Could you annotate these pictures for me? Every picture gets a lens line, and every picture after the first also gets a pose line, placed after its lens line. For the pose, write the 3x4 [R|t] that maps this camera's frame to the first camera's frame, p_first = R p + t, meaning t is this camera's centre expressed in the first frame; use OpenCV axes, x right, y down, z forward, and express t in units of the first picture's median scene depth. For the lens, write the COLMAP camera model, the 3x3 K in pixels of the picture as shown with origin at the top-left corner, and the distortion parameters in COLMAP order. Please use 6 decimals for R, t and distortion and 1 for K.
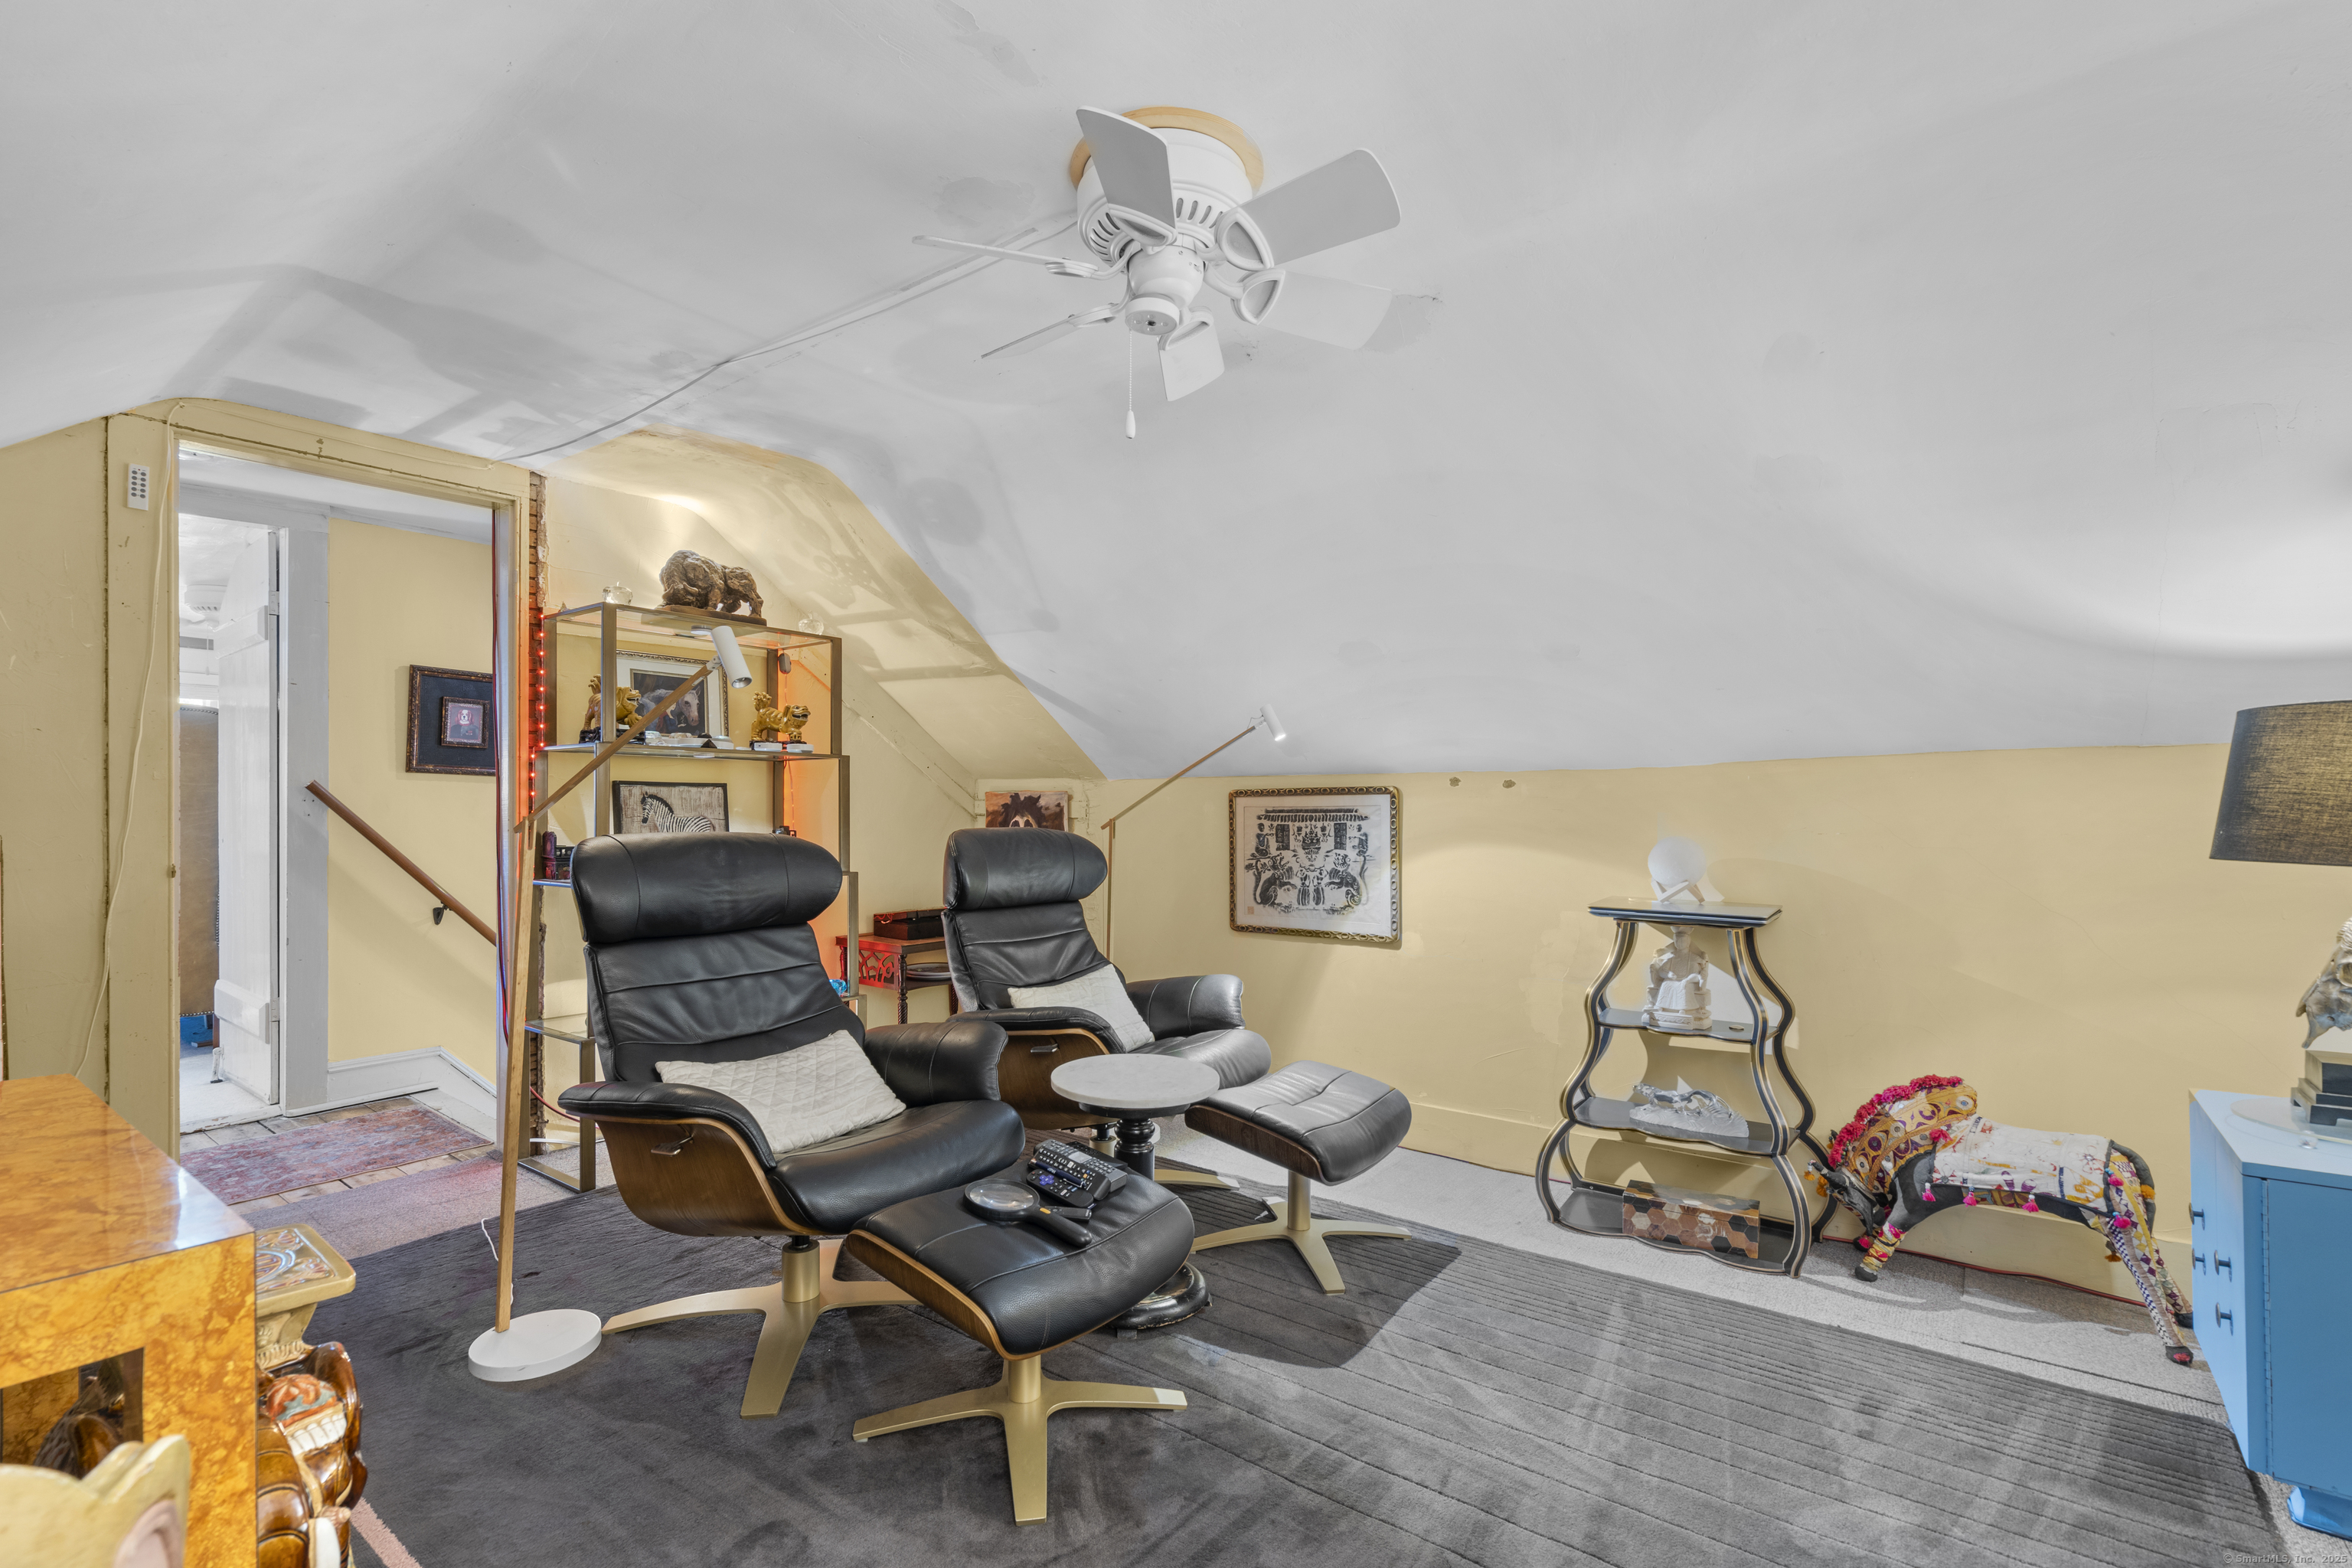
lens RADIAL K [[1074.5, 0, 1173.4], [0, 1074.5, 807.0], [0, 0, 1]] dist [-0.005605, 0.002787]
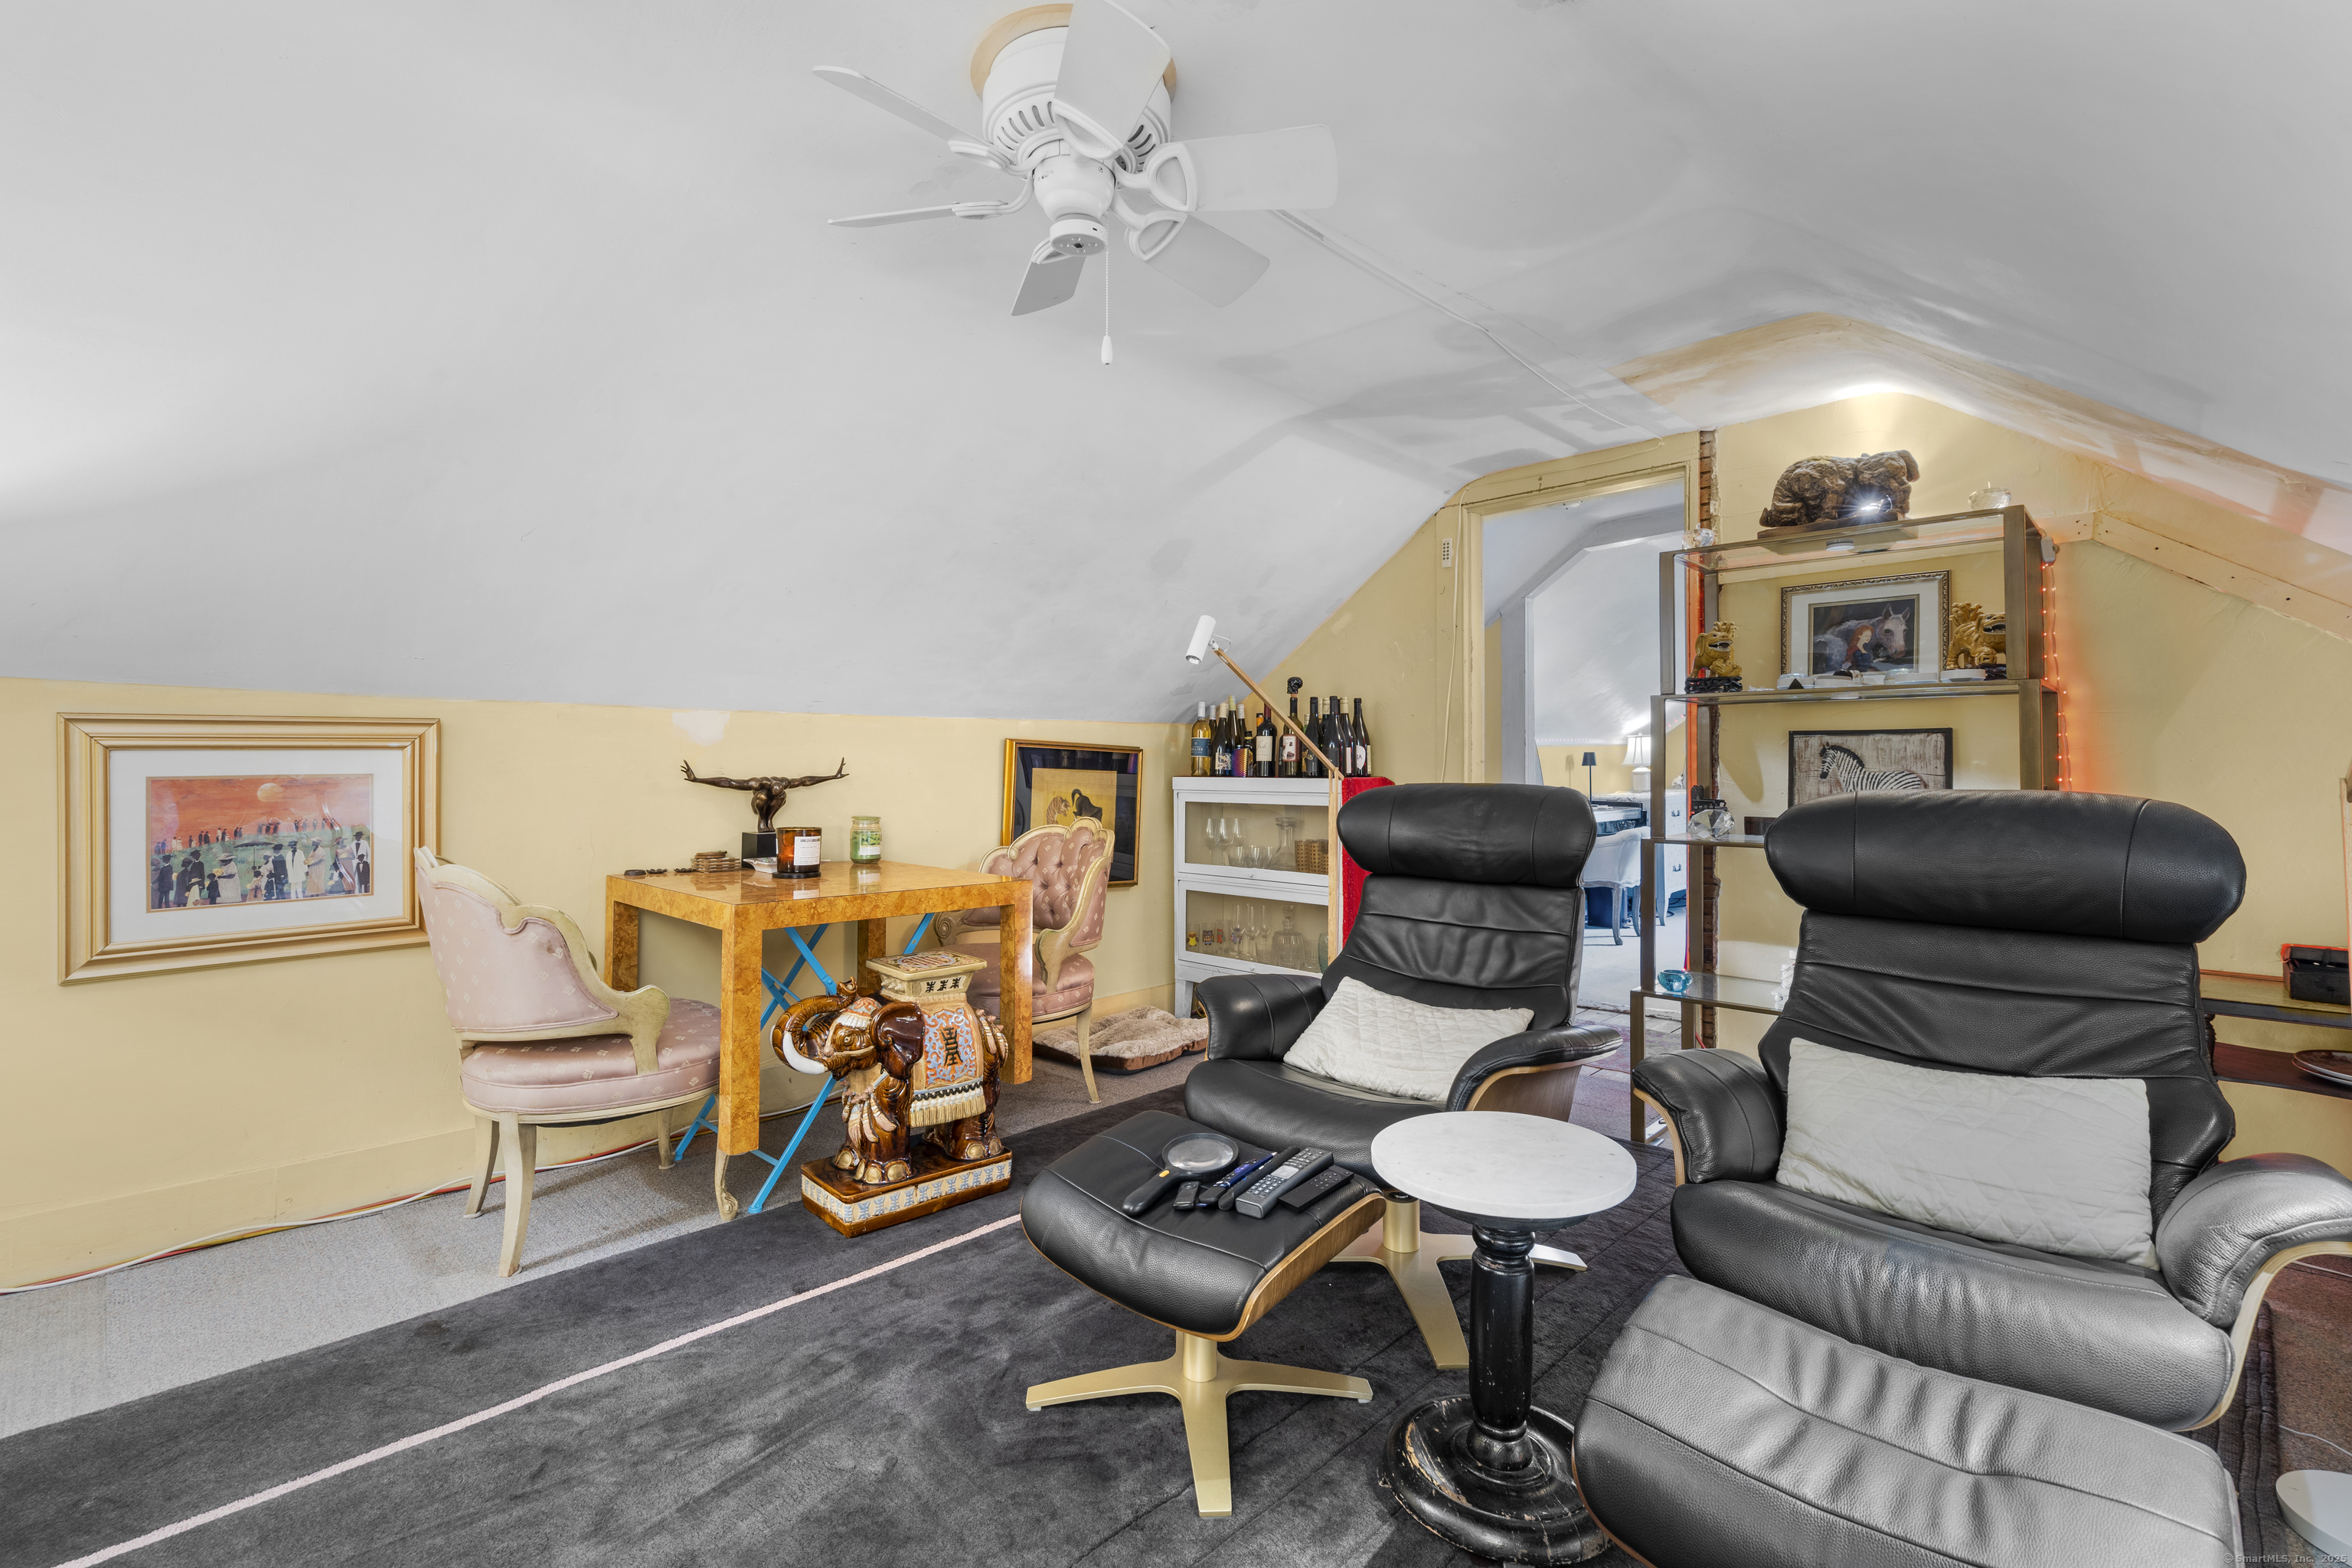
lens RADIAL K [[1074.5, 0, 1171.6], [0, 1074.5, 760.9], [0, 0, 1]] dist [-0.005605, 0.002787]
pose [[-0.135932, -0.005437, -0.990703, 0.440061], [0.003135, 0.999978, -0.005918, 0.004465], [0.990713, -0.003910, -0.135912, 0.589091]]
